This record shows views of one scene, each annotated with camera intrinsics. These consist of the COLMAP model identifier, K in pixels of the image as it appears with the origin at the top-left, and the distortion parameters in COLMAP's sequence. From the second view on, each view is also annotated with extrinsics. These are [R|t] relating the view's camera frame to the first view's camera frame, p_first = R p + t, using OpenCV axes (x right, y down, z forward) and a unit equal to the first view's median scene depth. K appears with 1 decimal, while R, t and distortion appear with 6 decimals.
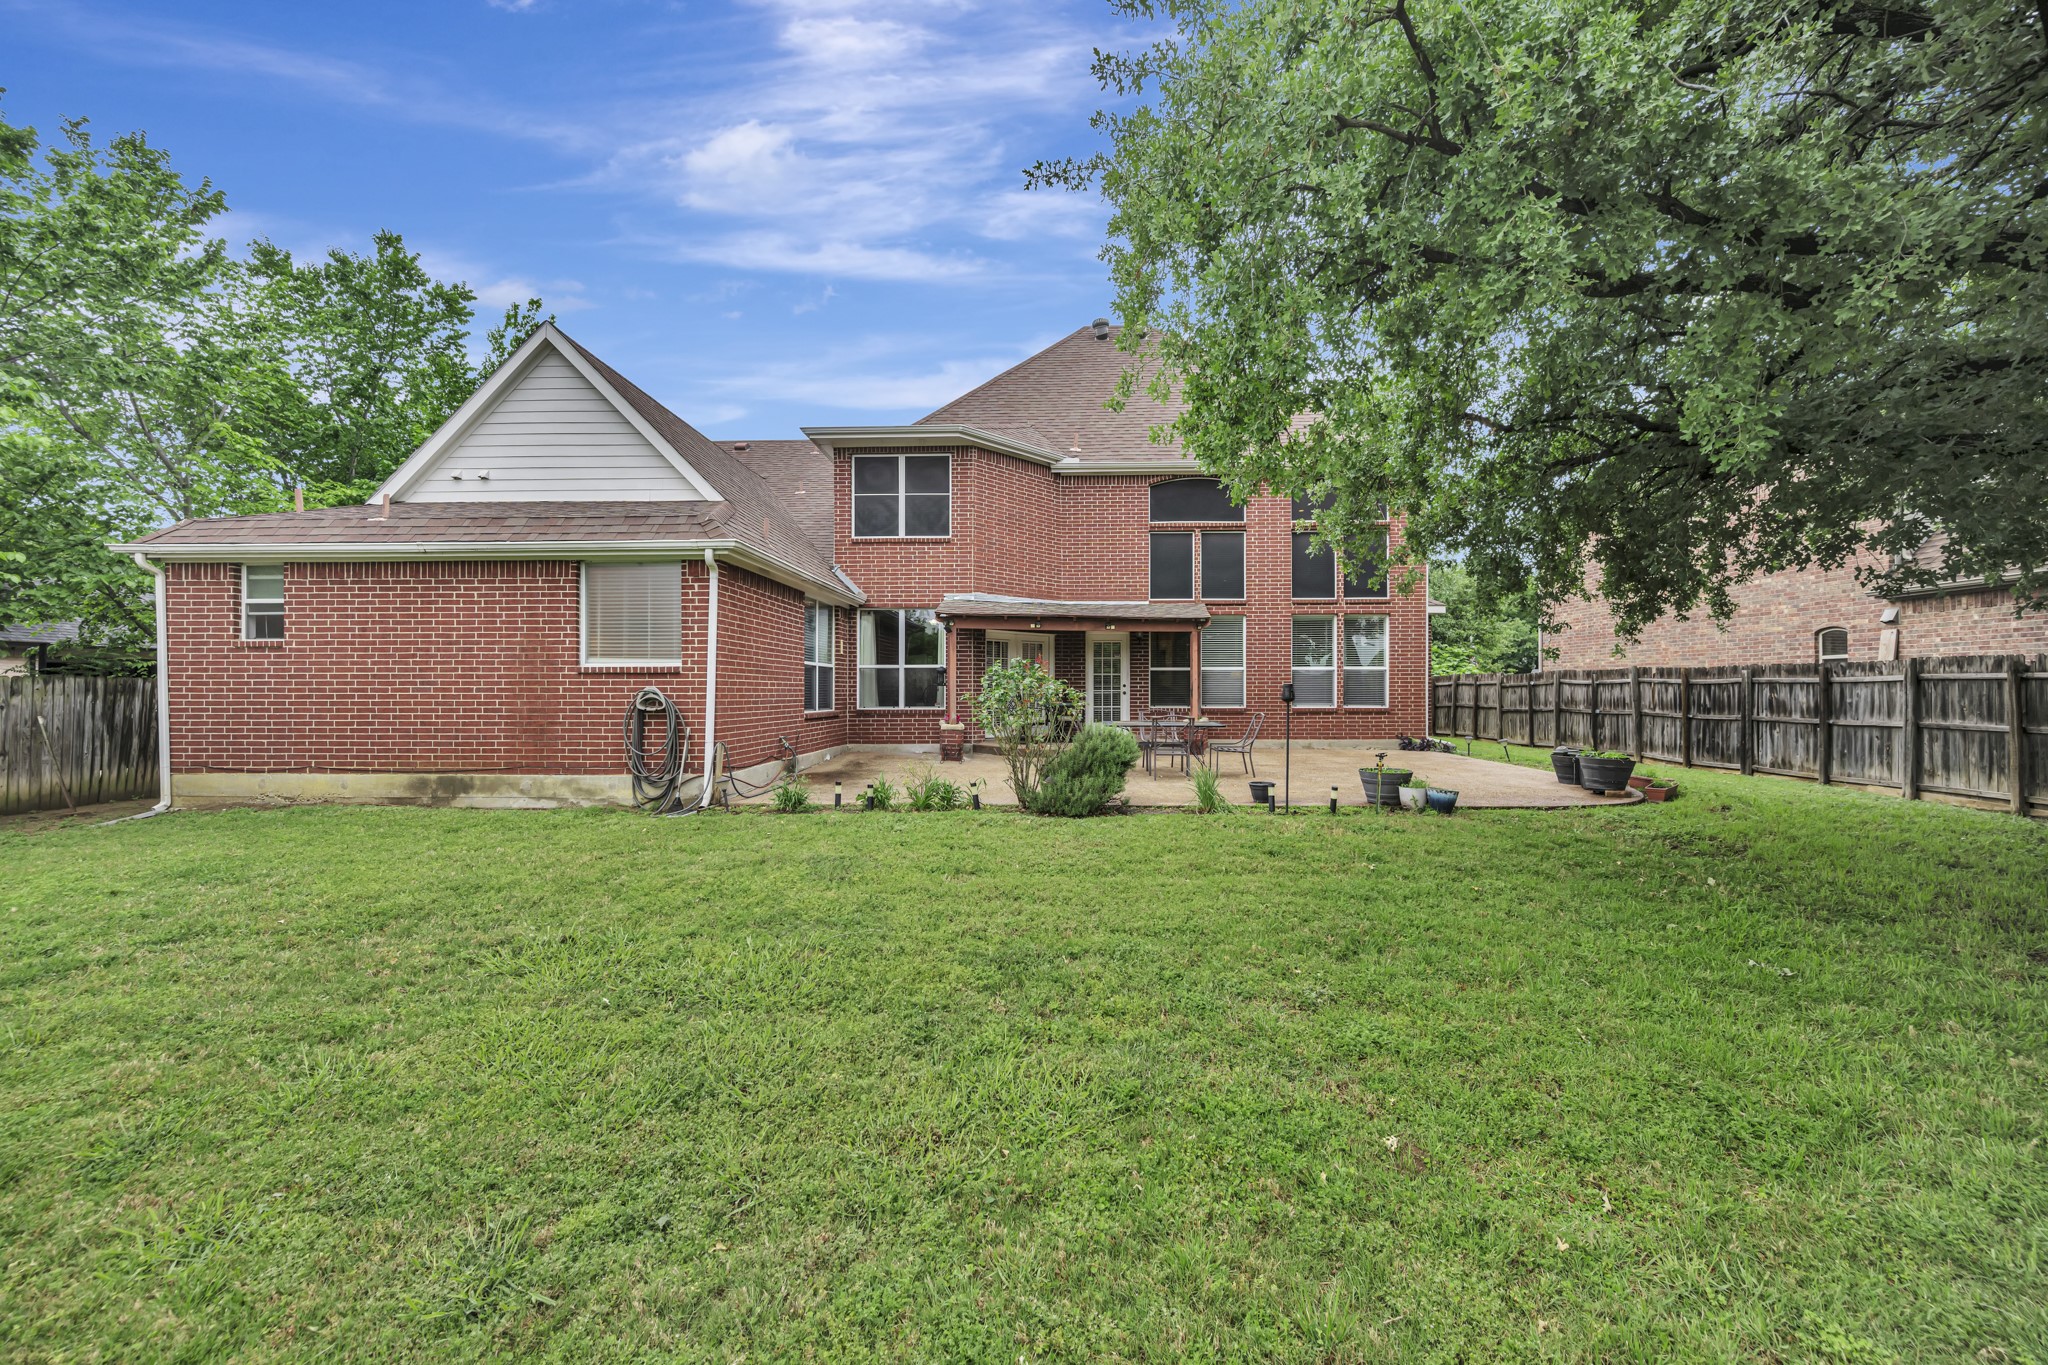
lens RADIAL K [[804.7, 0, 1024.7], [0, 804.7, 684.8], [0, 0, 1]] dist [-0.001635, -0.000253]
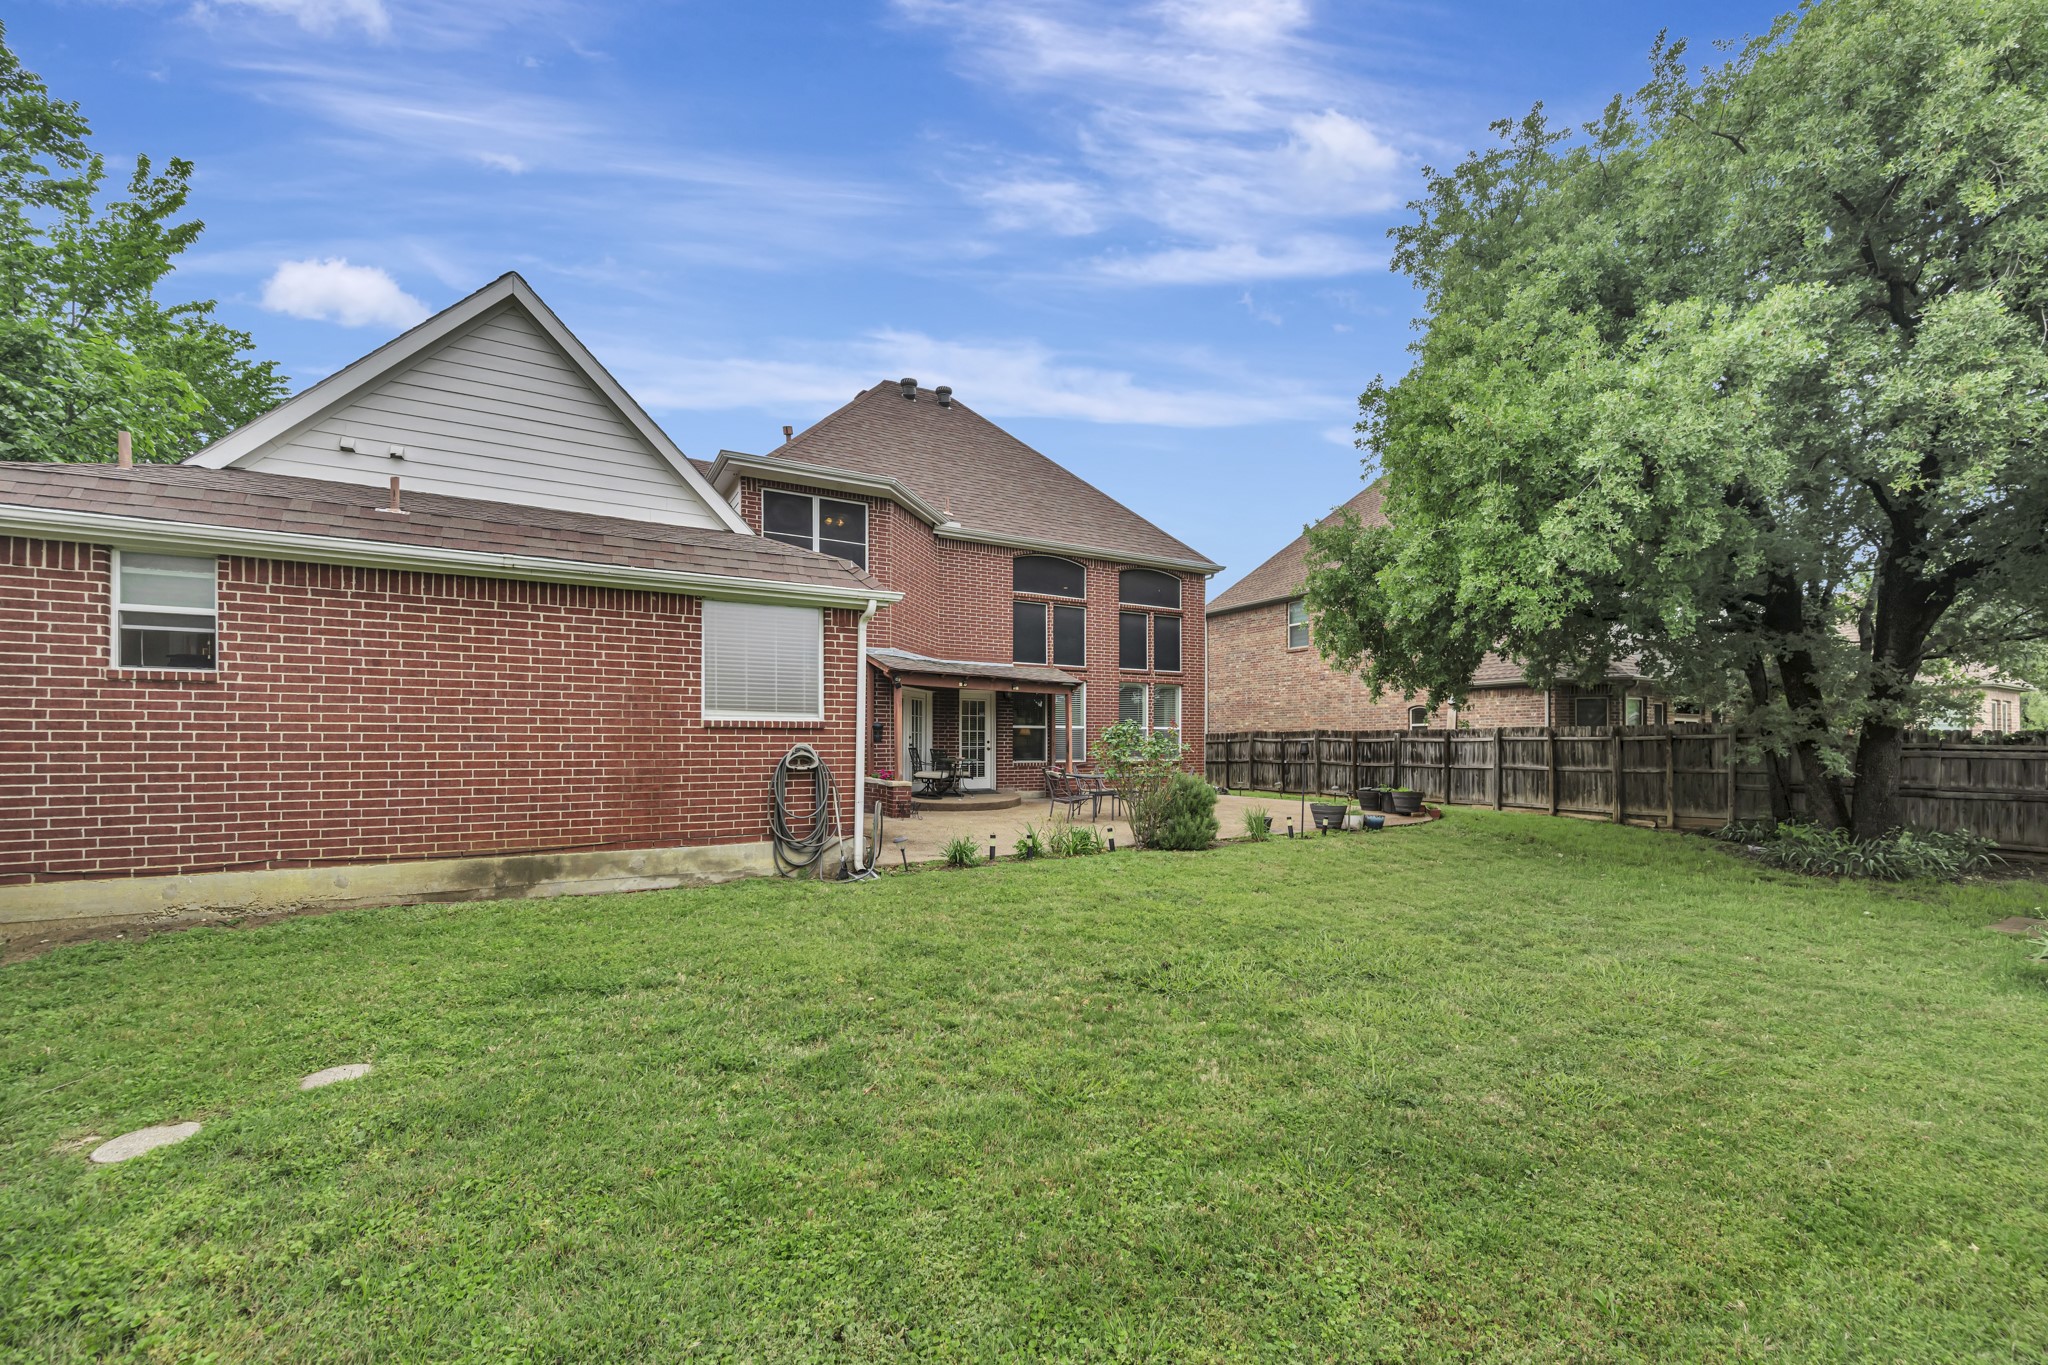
lens RADIAL K [[804.7, 0, 1119.2], [0, 804.7, 737.6], [0, 0, 1]] dist [-0.001635, -0.000253]
pose [[0.833337, 0.006157, 0.552730, -0.524339], [-0.004558, 0.999981, -0.004266, -0.001419], [-0.552746, 0.001036, 0.833349, 0.029359]]
